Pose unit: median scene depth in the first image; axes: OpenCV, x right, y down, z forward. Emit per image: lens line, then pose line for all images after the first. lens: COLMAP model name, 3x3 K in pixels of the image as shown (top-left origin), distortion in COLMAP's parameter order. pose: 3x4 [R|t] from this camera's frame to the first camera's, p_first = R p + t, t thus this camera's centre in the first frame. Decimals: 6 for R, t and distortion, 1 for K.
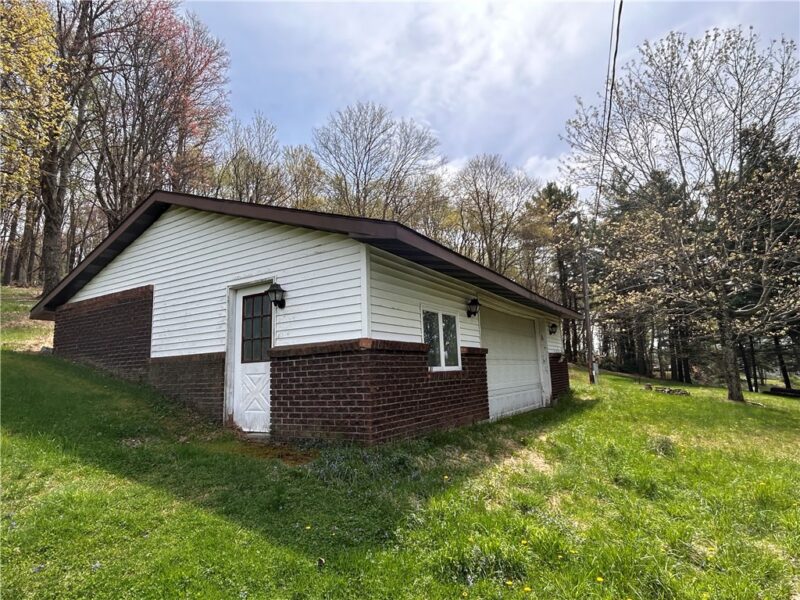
lens RADIAL K [[442.8, 0, 399.9], [0, 442.8, 299.2], [0, 0, 1]] dist [0.000197, -0.000004]
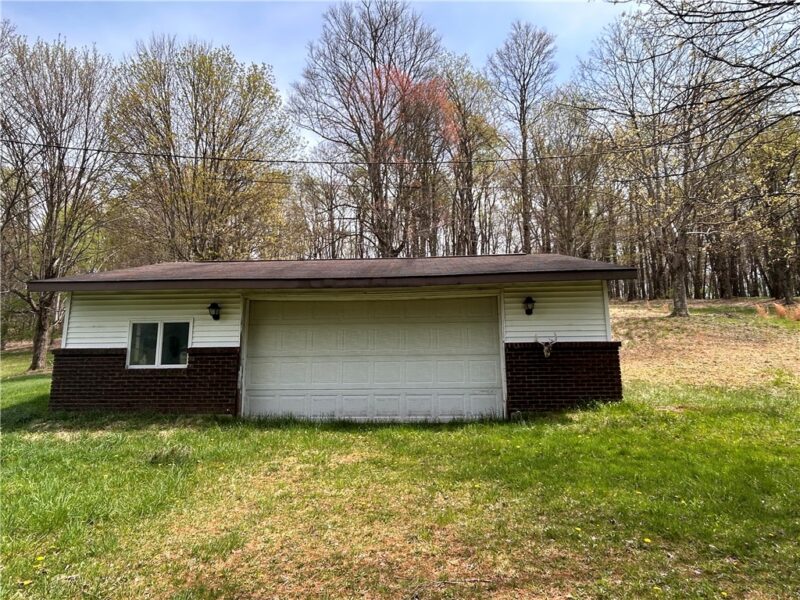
lens RADIAL K [[468.2, 0, 399.9], [0, 468.2, 299.4], [0, 0, 1]] dist [0.001609, 0.000120]
pose [[0.502914, -0.101239, -0.858387, 1.509898], [0.133583, 0.990288, -0.038531, 0.104317], [0.853951, -0.095288, 0.511554, 0.864279]]
